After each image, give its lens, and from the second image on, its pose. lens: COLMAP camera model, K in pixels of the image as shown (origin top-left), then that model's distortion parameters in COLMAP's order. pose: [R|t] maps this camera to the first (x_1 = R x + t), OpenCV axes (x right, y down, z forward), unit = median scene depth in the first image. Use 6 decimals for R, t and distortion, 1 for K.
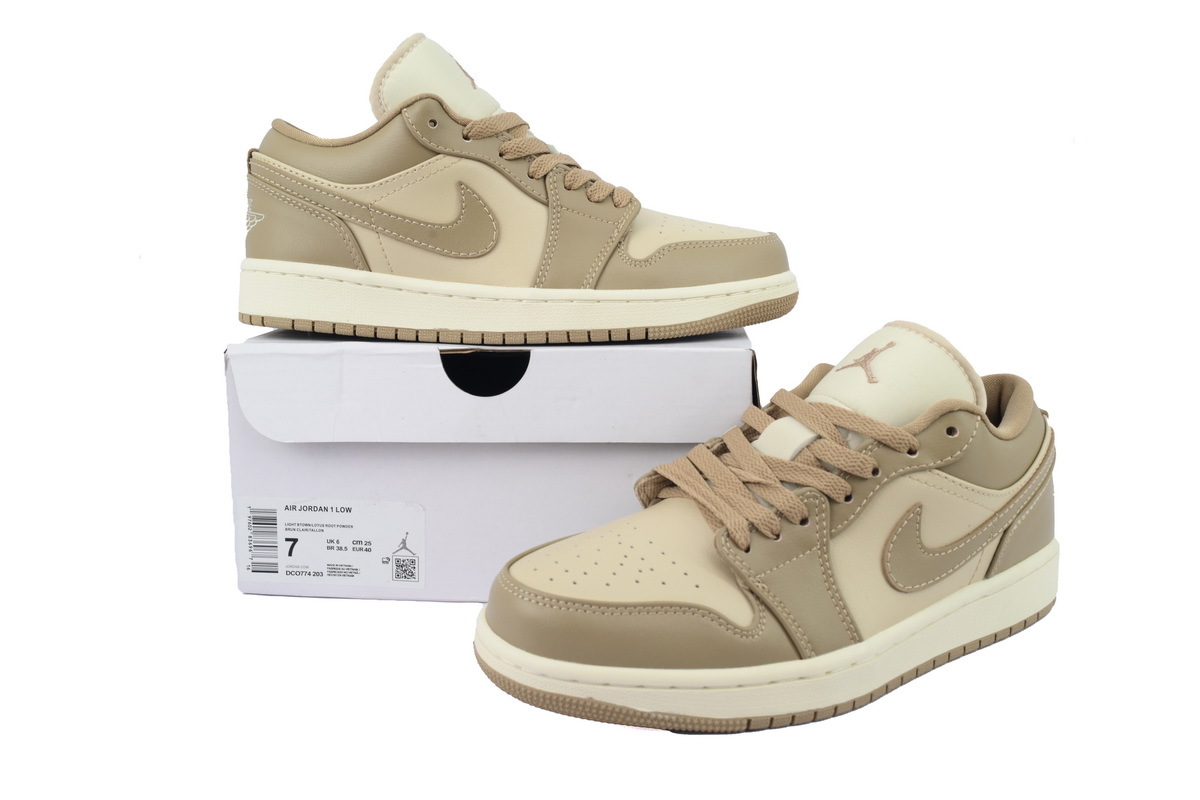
lens RADIAL K [[1051.1, 0, 598.2], [0, 1051.1, 402.6], [0, 0, 1]] dist [0.011870, -0.003100]
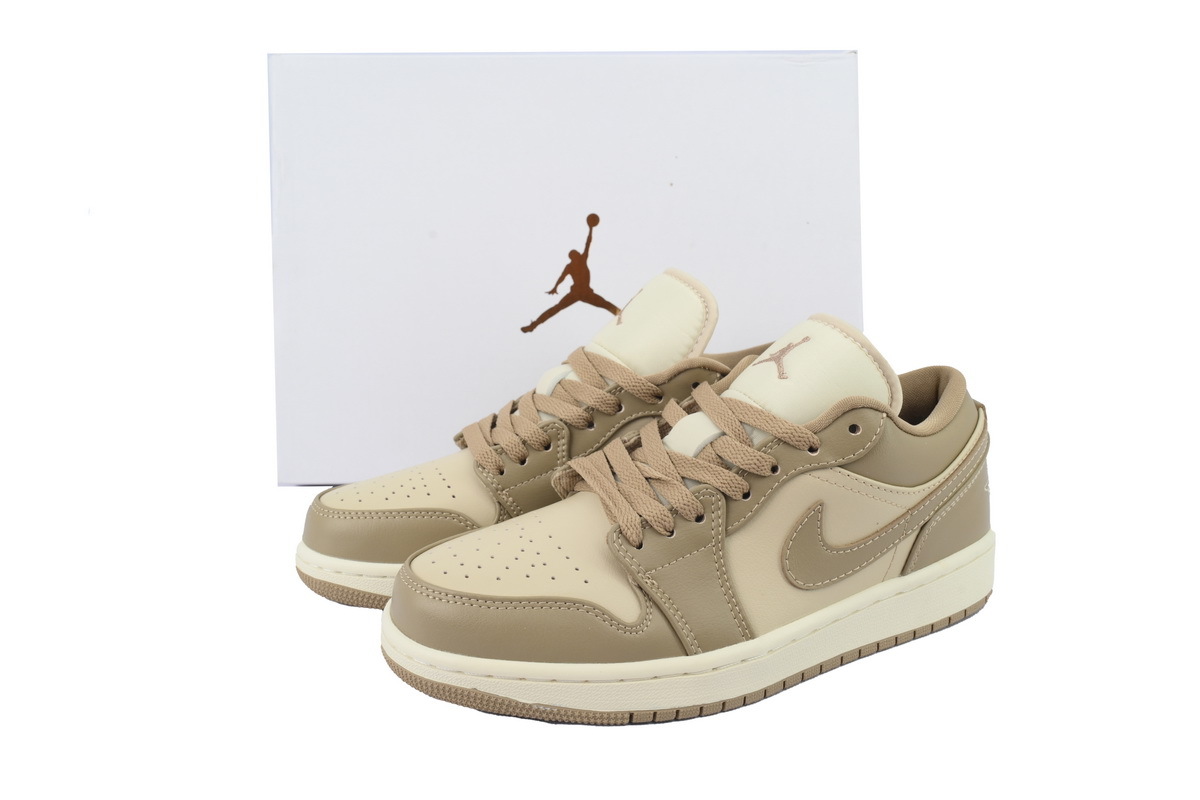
lens RADIAL K [[1051.1, 0, 600.0], [0, 1051.1, 396.6], [0, 0, 1]] dist [0.011870, -0.003100]
pose [[0.995166, 0.000598, -0.098209, 0.197012], [0.002276, 0.999573, 0.029147, -0.032905], [0.098184, -0.029230, 0.994739, -0.008332]]
